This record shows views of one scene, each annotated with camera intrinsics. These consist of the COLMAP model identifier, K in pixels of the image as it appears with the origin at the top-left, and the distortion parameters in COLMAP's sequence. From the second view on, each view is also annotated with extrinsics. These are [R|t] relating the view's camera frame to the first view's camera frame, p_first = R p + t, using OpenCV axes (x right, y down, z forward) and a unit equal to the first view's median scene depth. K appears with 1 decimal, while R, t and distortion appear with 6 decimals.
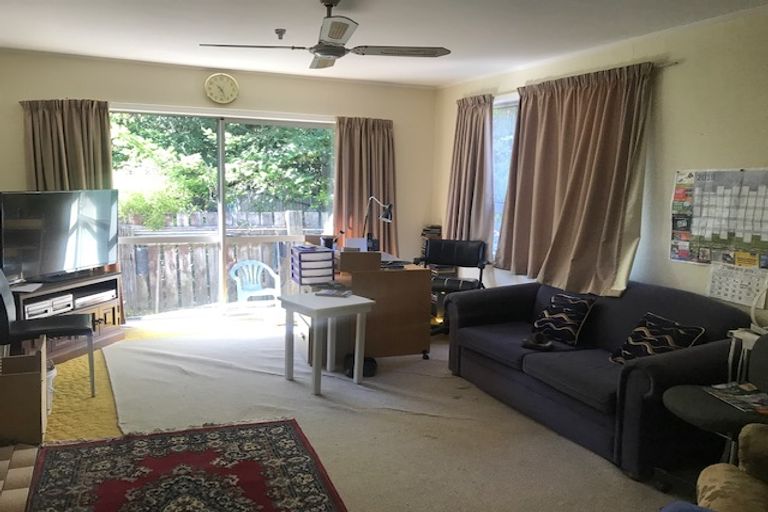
lens RADIAL K [[627.3, 0, 384.0], [0, 627.3, 256.0], [0, 0, 1]] dist [0.012778, 0.001186]
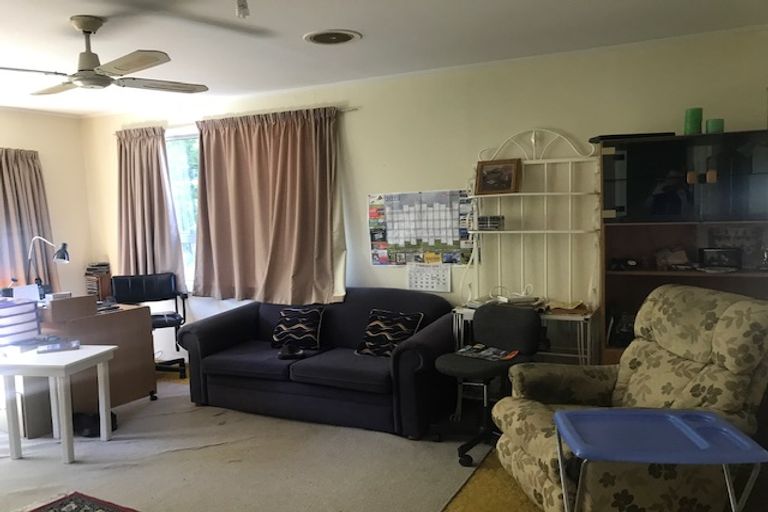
lens RADIAL K [[618.0, 0, 383.4], [0, 618.0, 247.4], [0, 0, 1]] dist [0.079753, -0.138273]
pose [[0.780588, -0.090296, 0.618489, -0.277175], [0.126528, 0.991851, -0.014884, -0.009236], [-0.612105, 0.089874, 0.785652, 0.024026]]
